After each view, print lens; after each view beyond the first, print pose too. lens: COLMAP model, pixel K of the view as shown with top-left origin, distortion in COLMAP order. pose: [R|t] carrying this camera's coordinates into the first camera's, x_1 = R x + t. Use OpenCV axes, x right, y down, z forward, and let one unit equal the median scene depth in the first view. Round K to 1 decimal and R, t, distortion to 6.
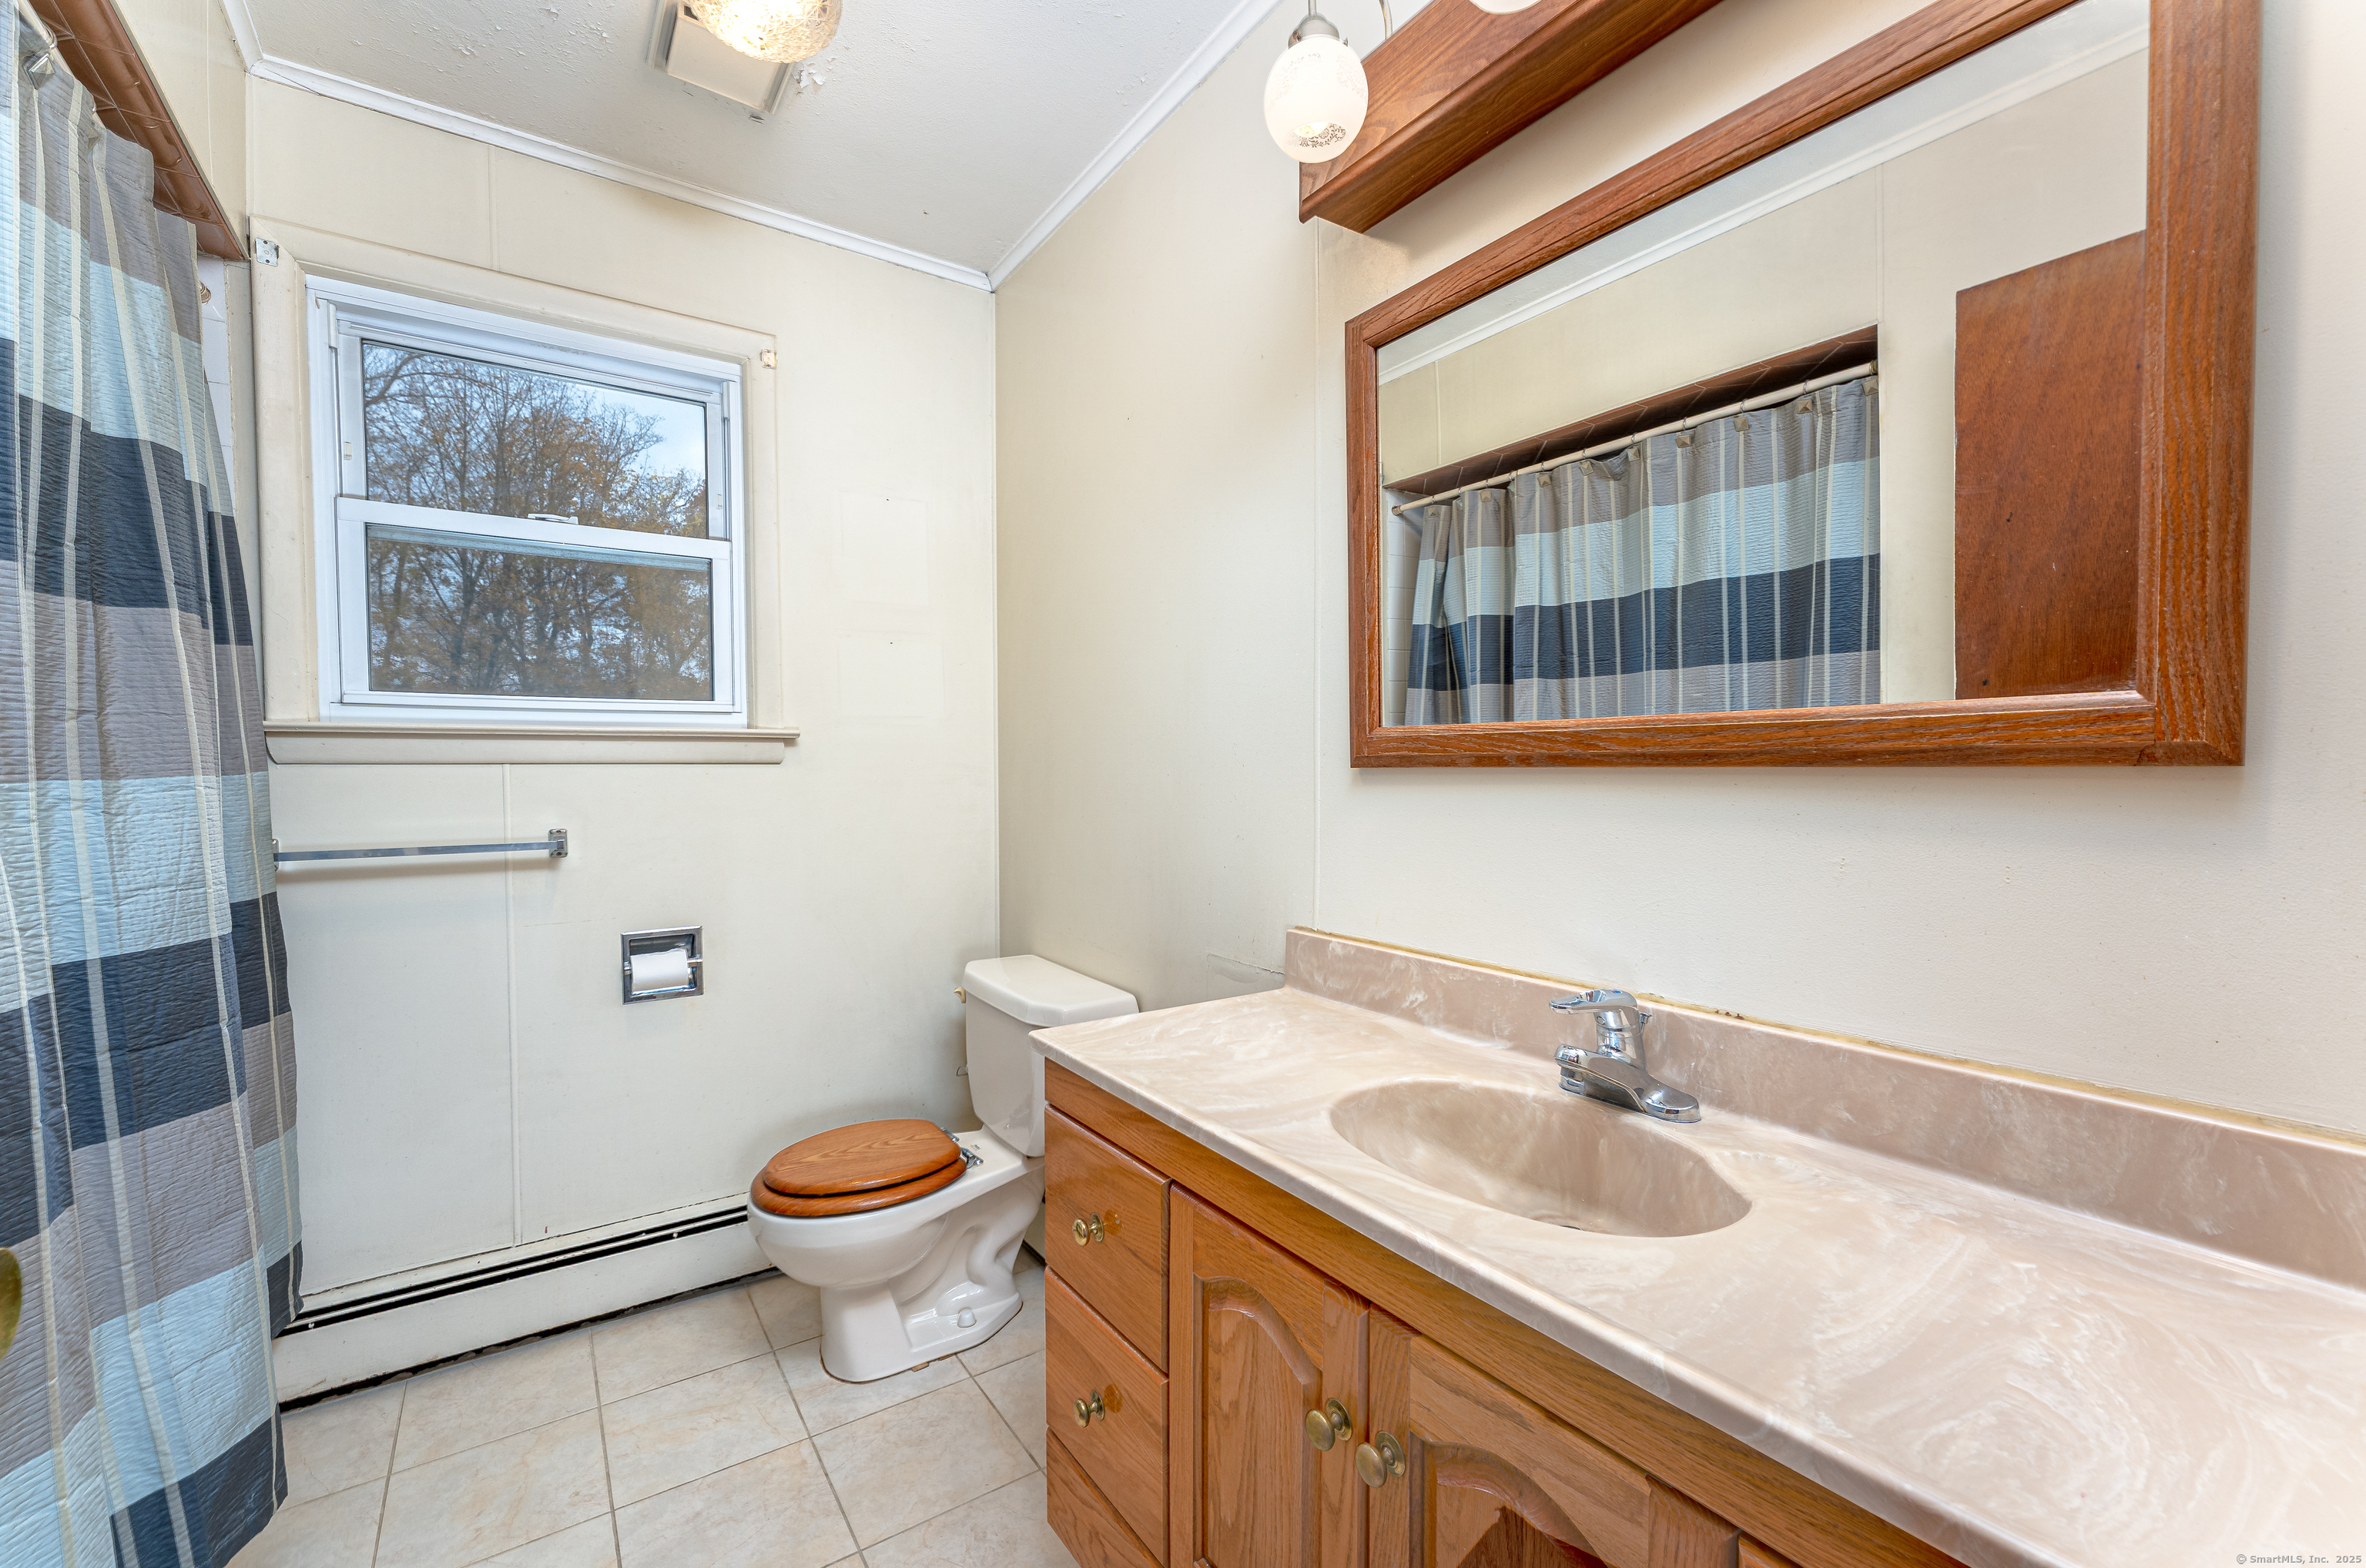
lens RADIAL K [[964.0, 0, 1168.9], [0, 964.0, 795.0], [0, 0, 1]] dist [-0.000108, -0.000130]
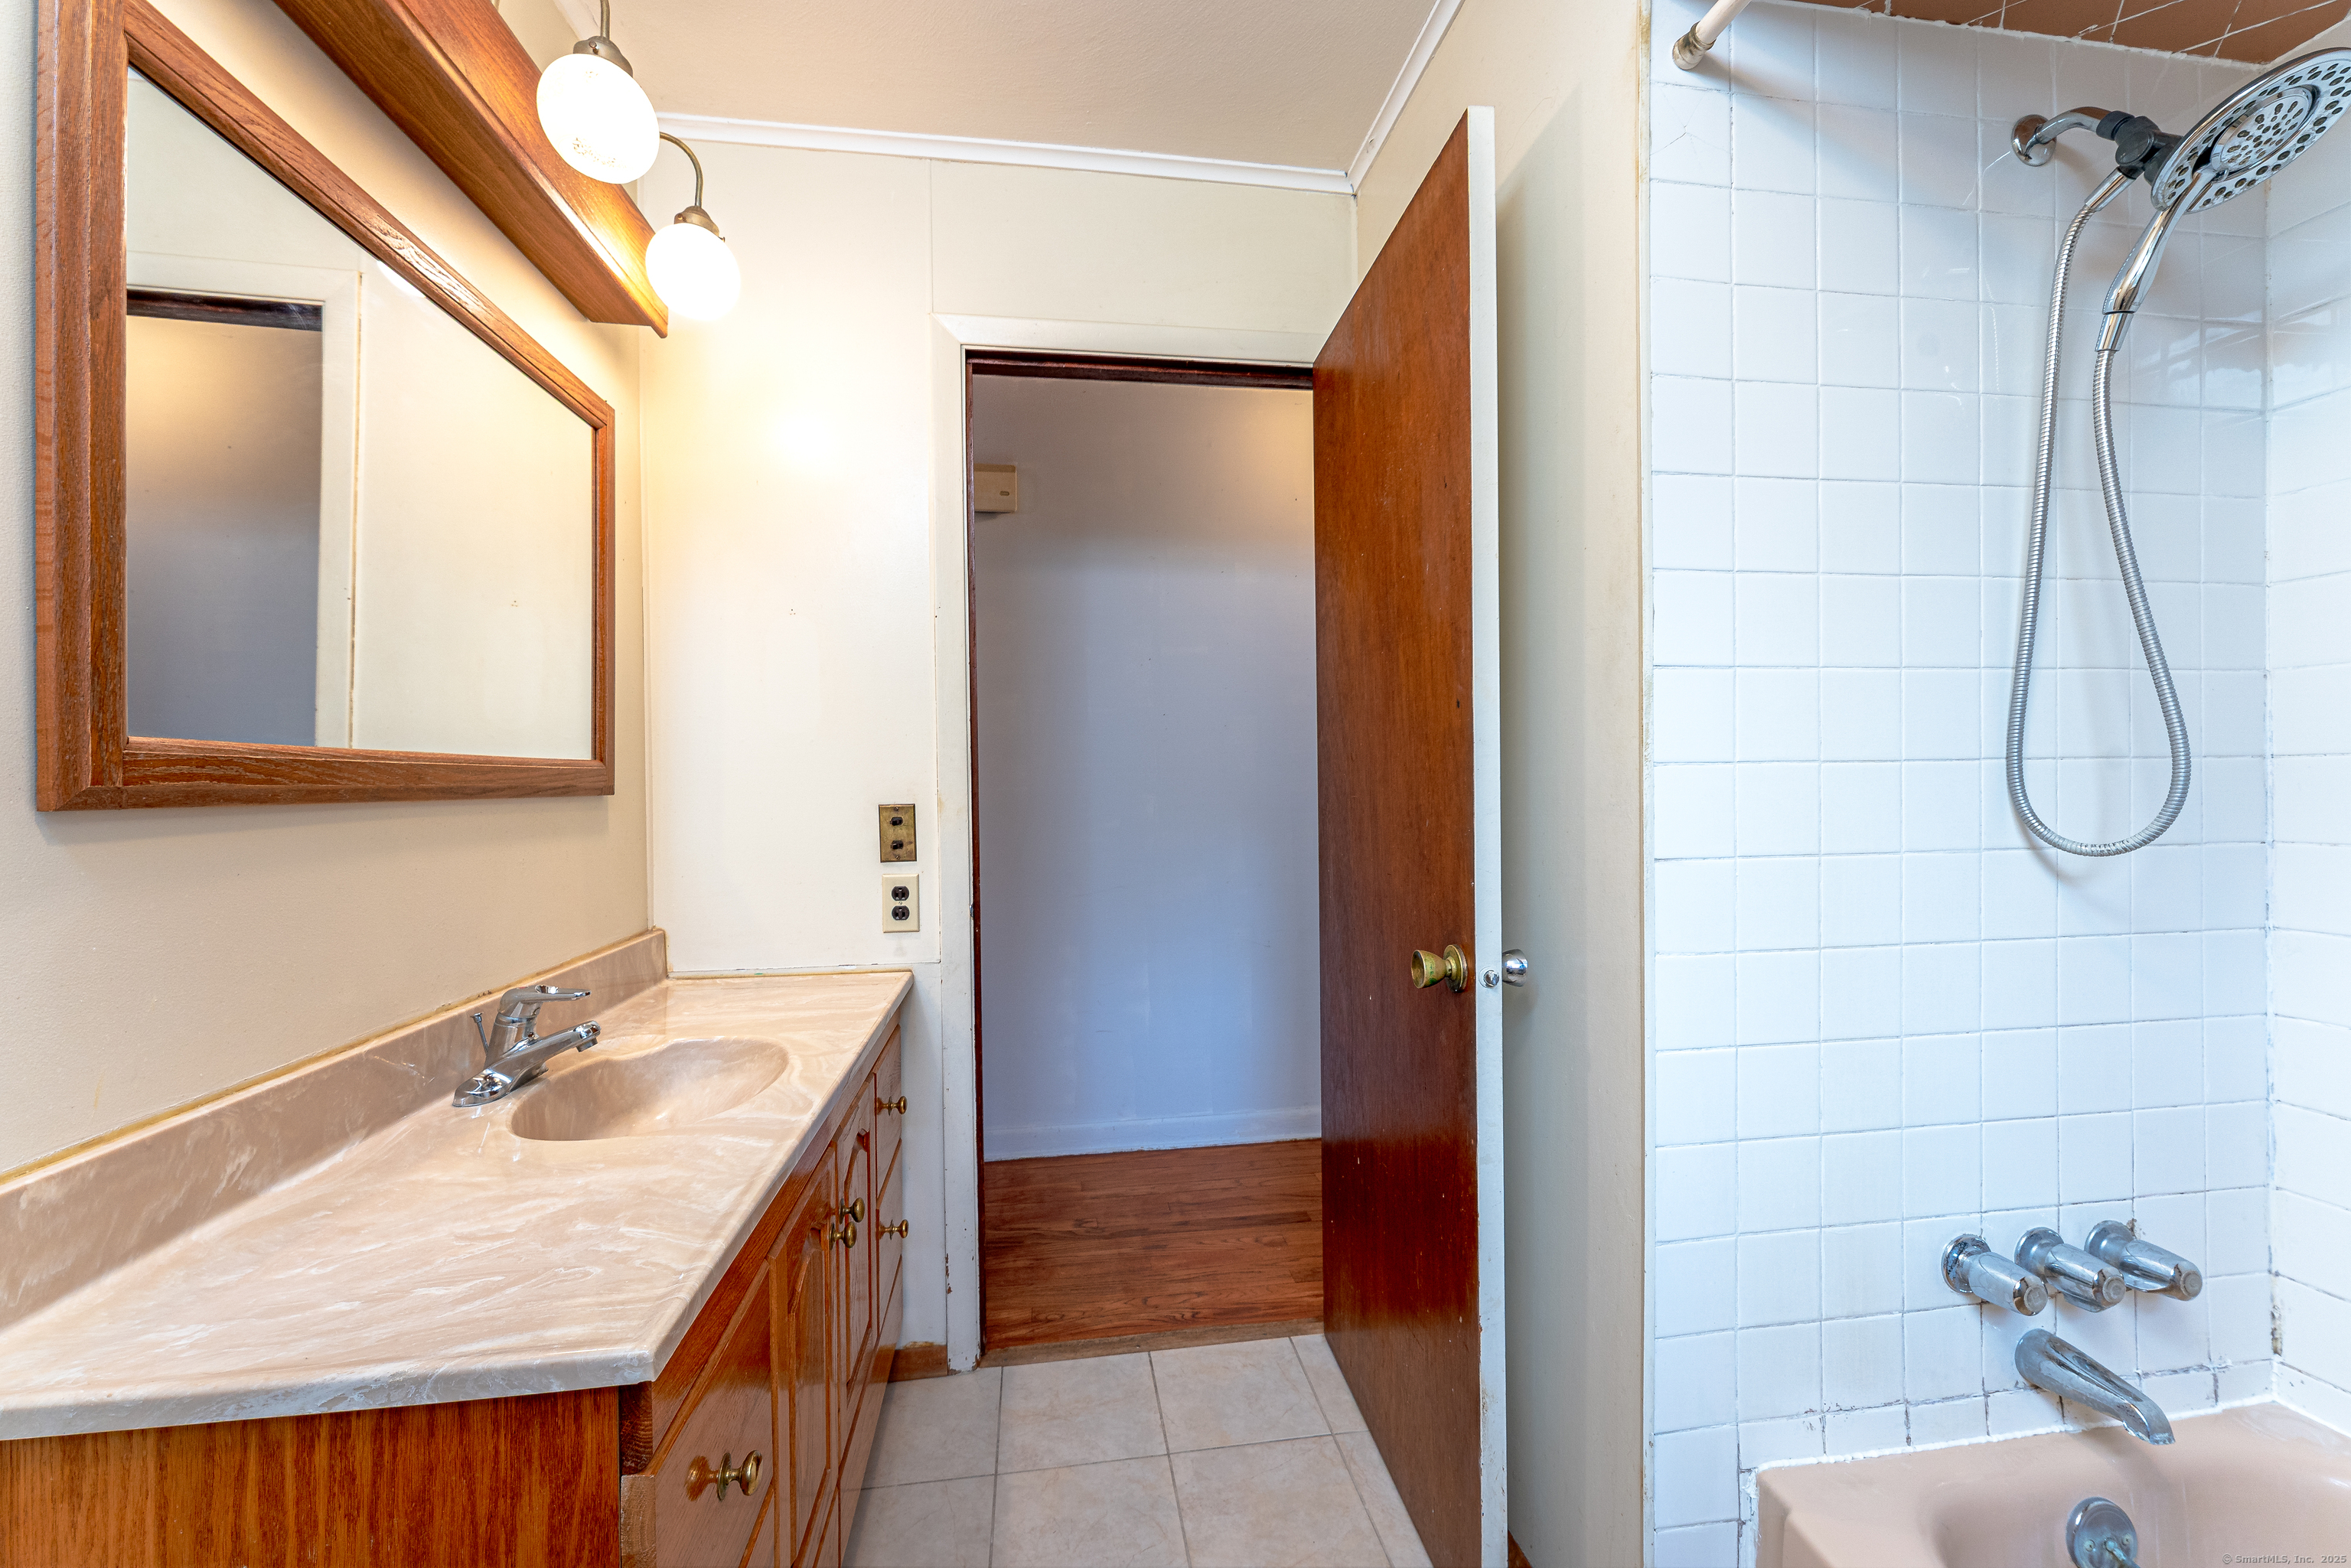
lens RADIAL K [[937.4, 0, 1175.5], [0, 937.4, 784.0], [0, 0, 1]] dist [0.009226, 0.000016]
pose [[-0.903989, 0.014477, 0.427311, -0.634456], [0.027467, 0.999329, 0.024251, -0.045942], [-0.426673, 0.033659, -0.903779, 1.404207]]
